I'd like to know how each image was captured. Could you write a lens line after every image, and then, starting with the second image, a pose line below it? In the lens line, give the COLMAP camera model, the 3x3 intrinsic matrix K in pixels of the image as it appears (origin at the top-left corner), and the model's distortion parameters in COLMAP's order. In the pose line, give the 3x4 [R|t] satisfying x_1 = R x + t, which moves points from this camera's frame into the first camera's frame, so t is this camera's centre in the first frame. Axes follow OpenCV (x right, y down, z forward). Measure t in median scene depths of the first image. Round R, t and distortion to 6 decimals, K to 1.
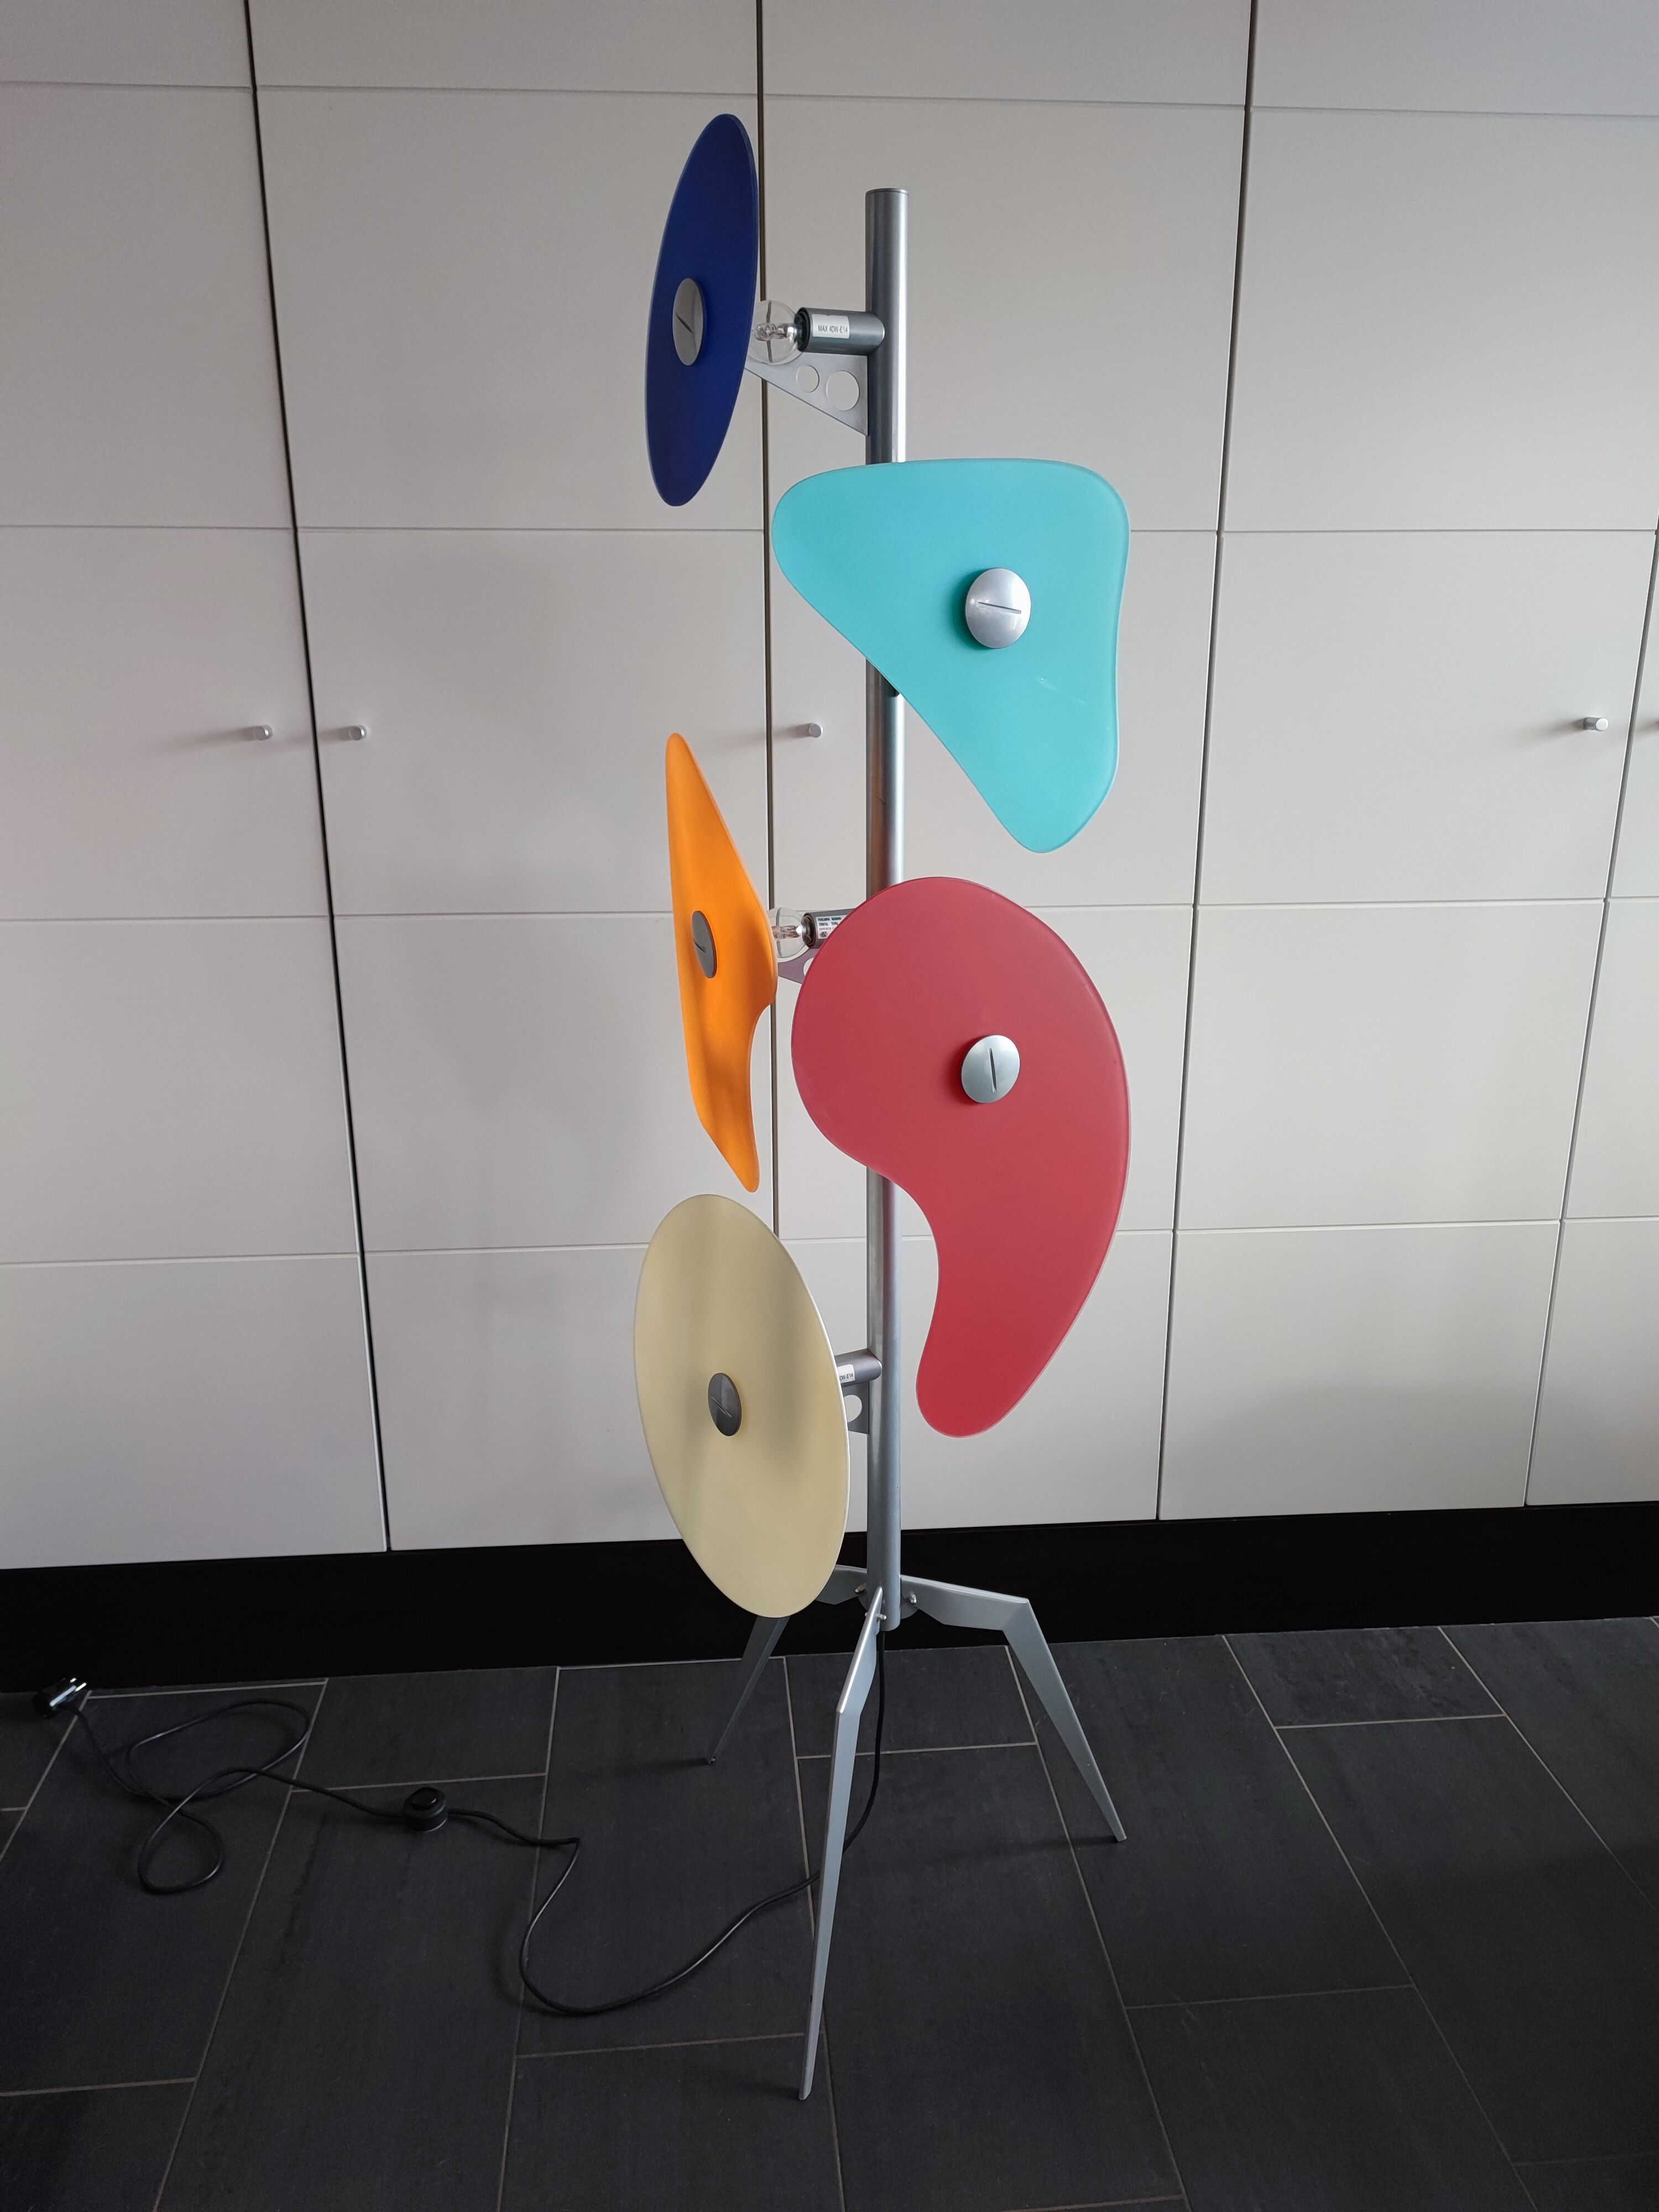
lens RADIAL K [[1620.1, 0, 825.1], [0, 1620.1, 1095.3], [0, 0, 1]] dist [0.038584, -0.046989]
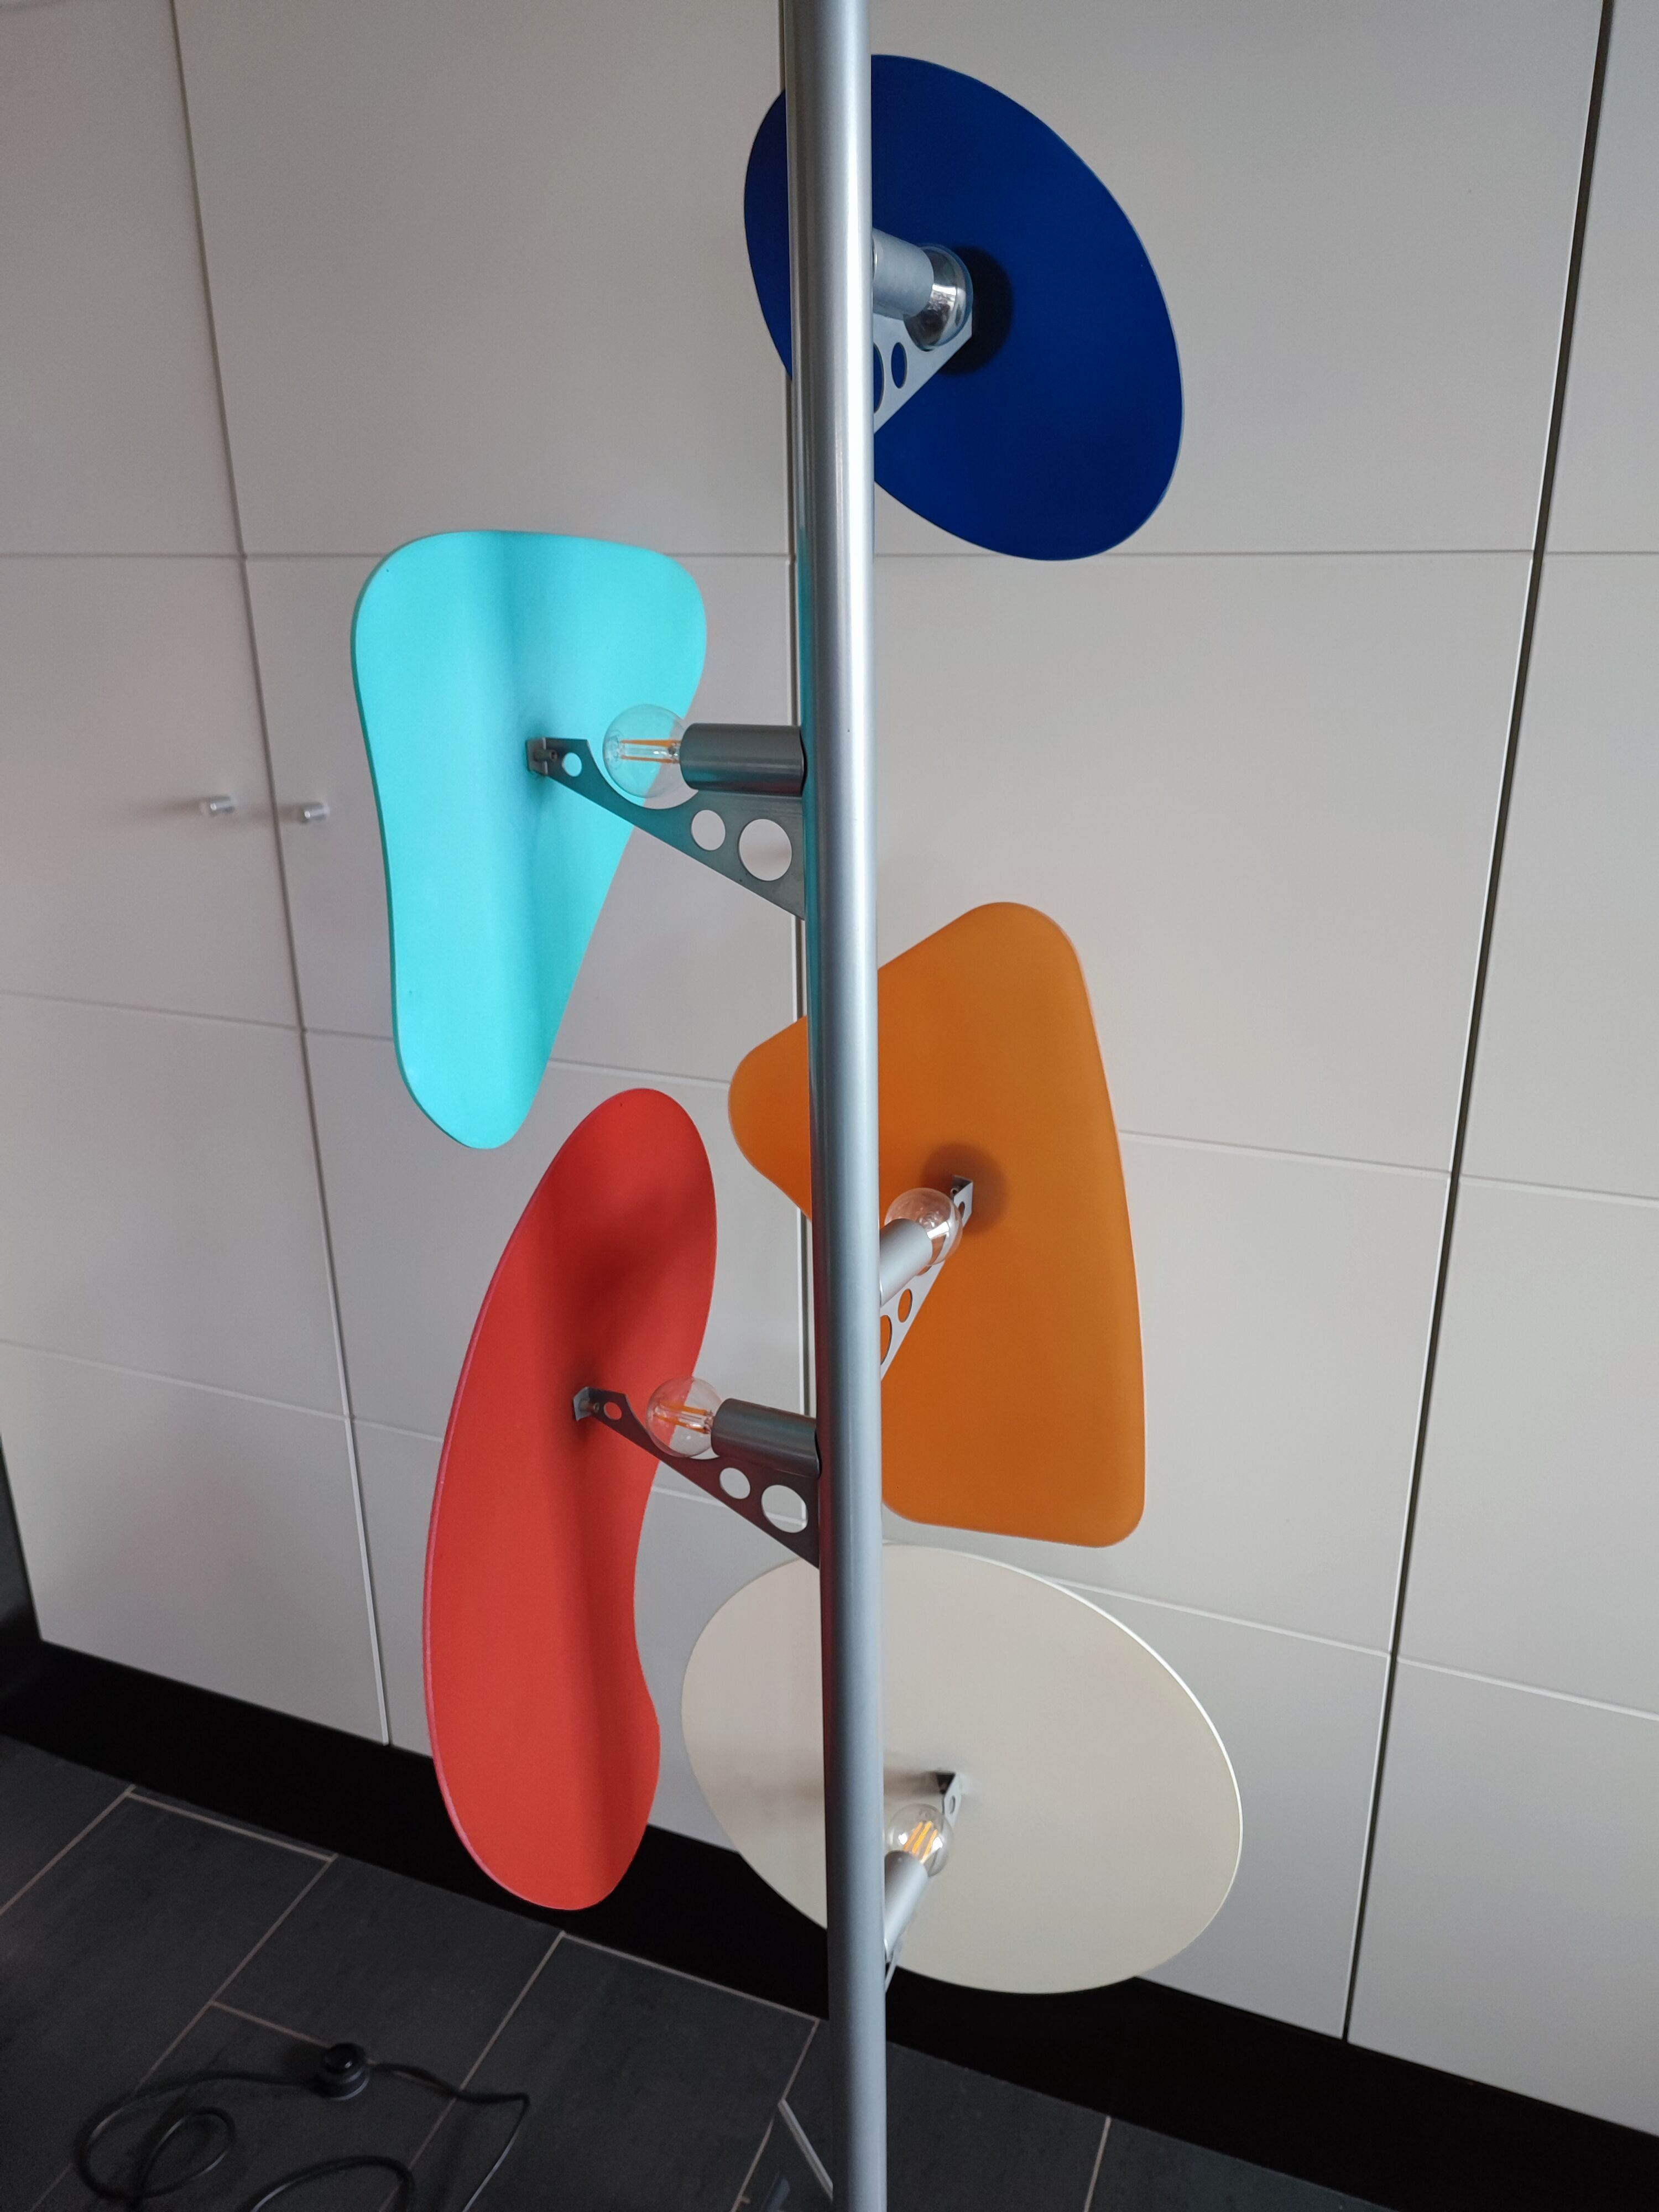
lens RADIAL K [[1620.1, 0, 827.4], [0, 1620.1, 1097.7], [0, 0, 1]] dist [0.038584, -0.046989]
pose [[0.899443, 0.138320, -0.414572, 0.273698], [-0.111887, 0.989860, 0.087515, -0.175400], [0.422473, -0.032329, 0.905799, 0.369779]]
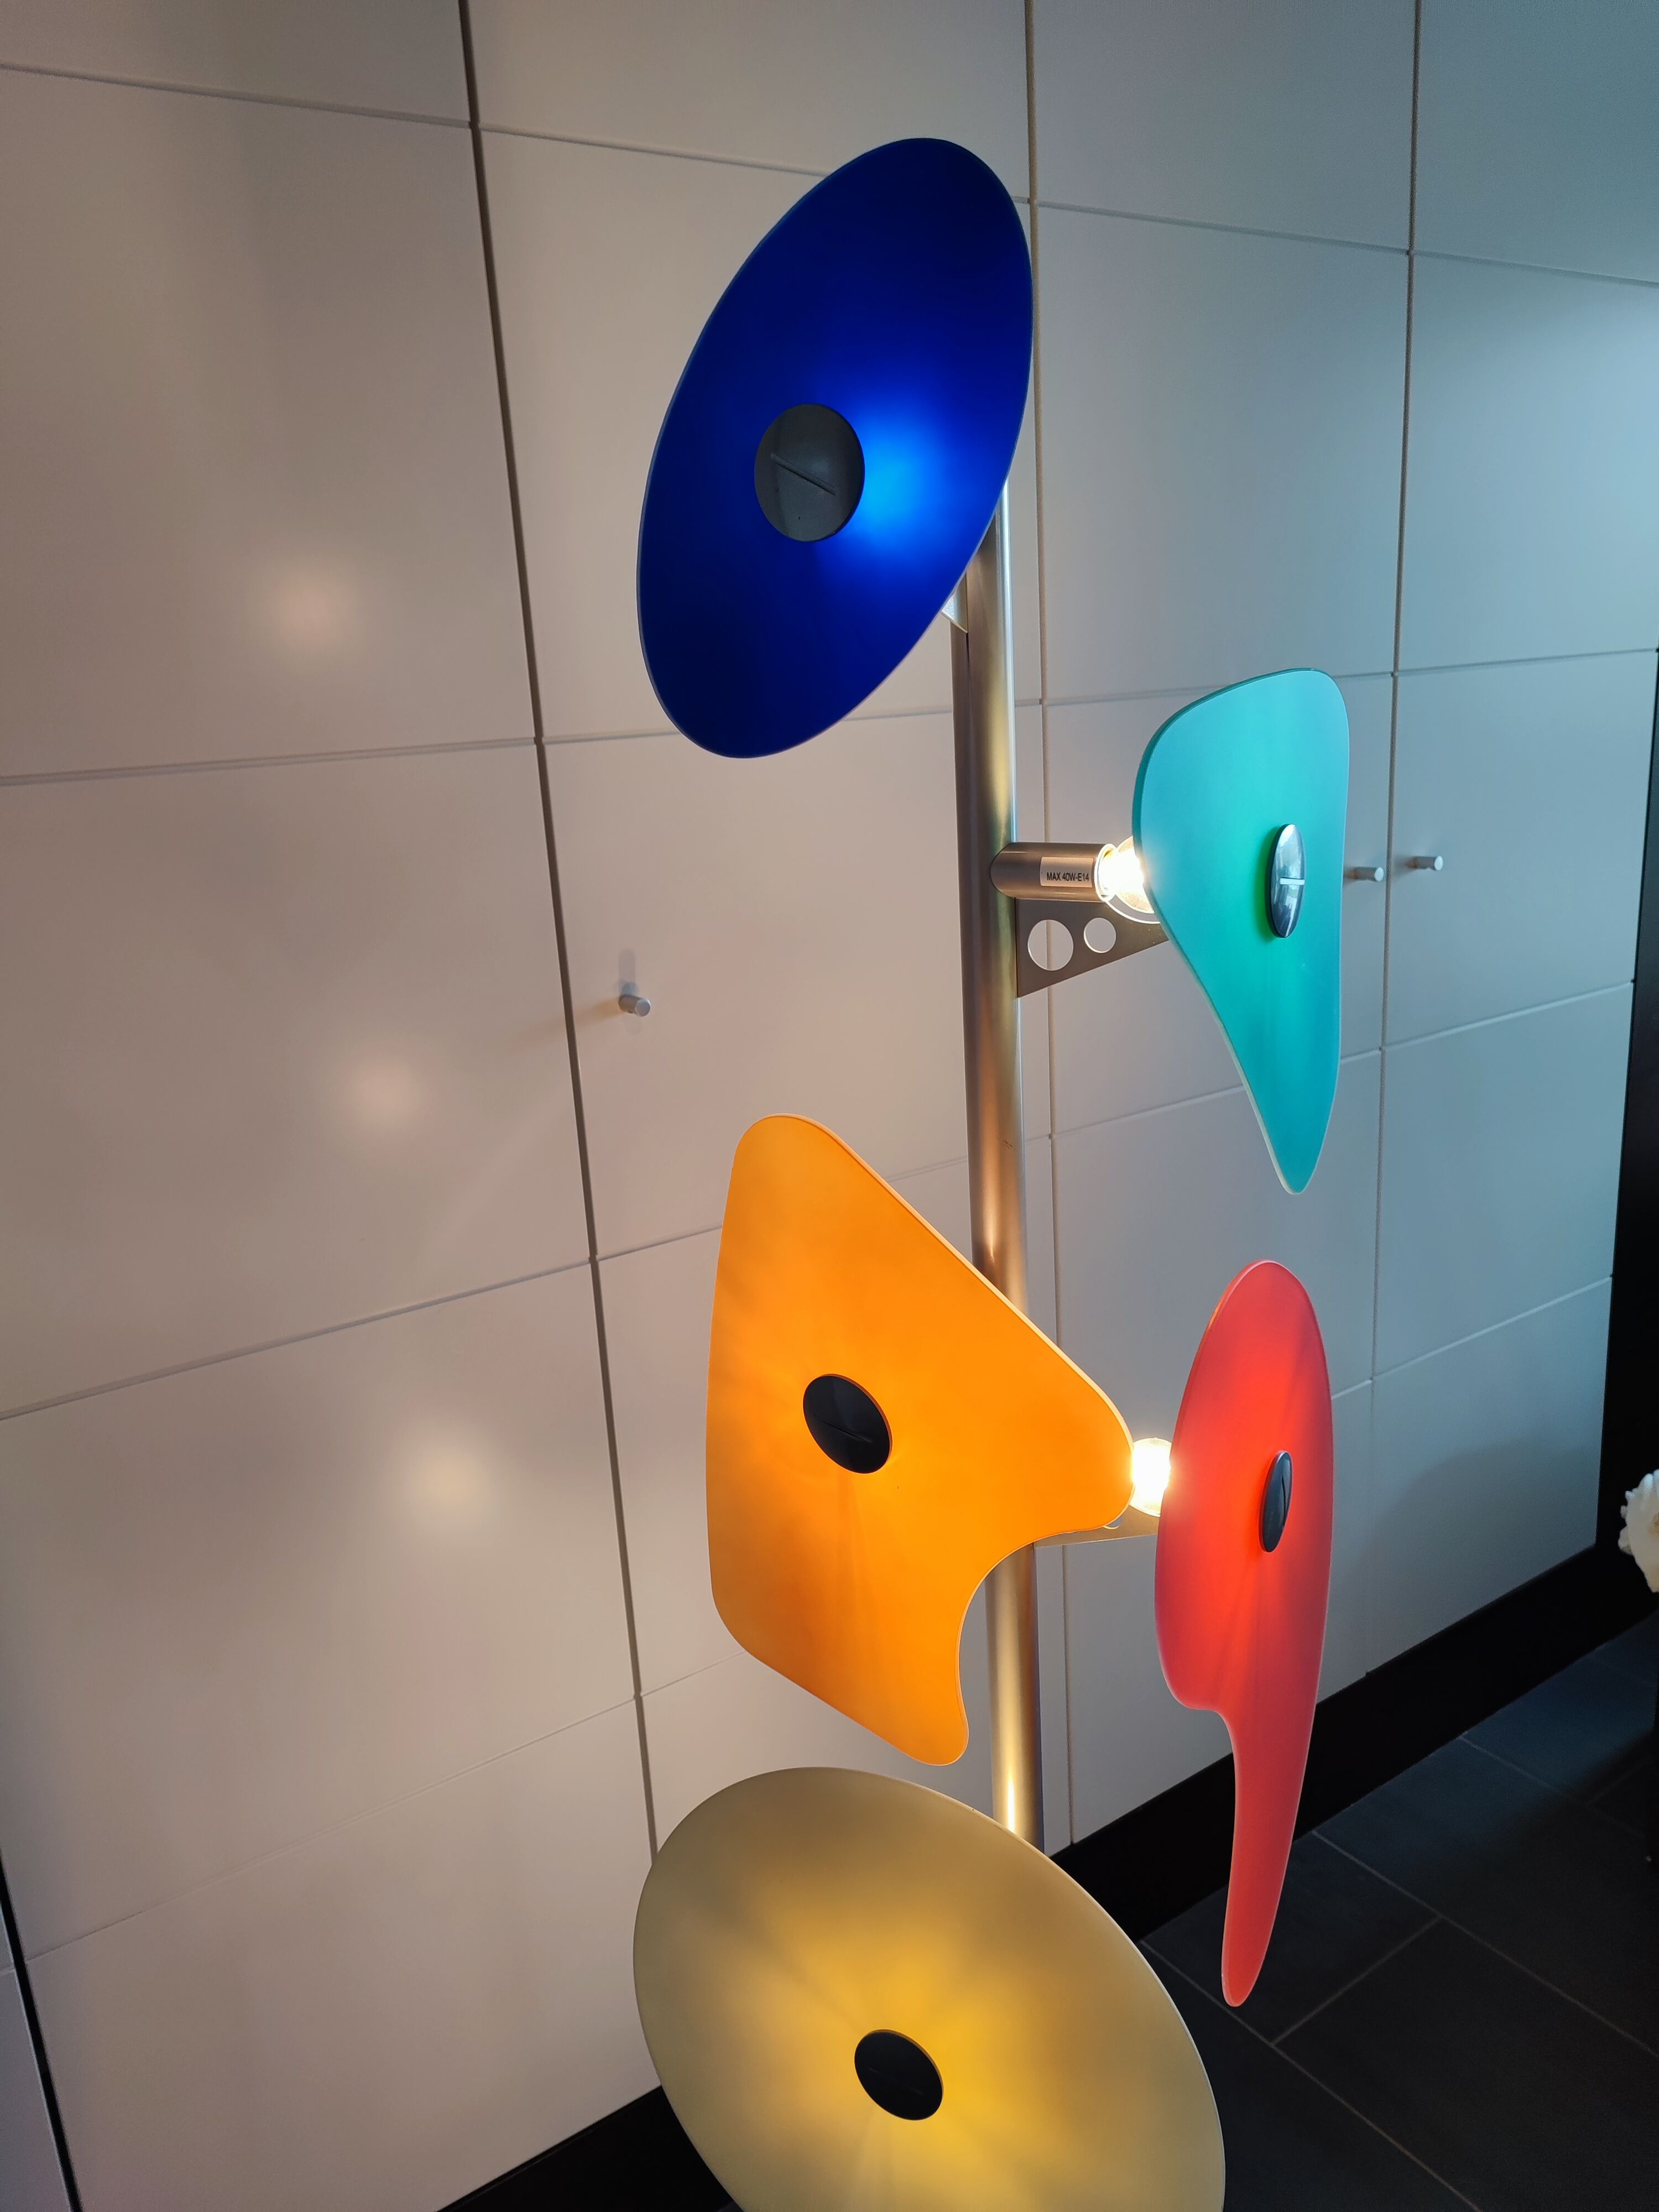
lens RADIAL K [[1620.1, 0, 826.8], [0, 1620.1, 1095.7], [0, 0, 1]] dist [0.038584, -0.046989]
pose [[0.864624, -0.174160, 0.471268, -0.269472], [0.195939, 0.980612, 0.002906, -0.166888], [-0.462637, 0.089828, 0.881985, 0.325785]]
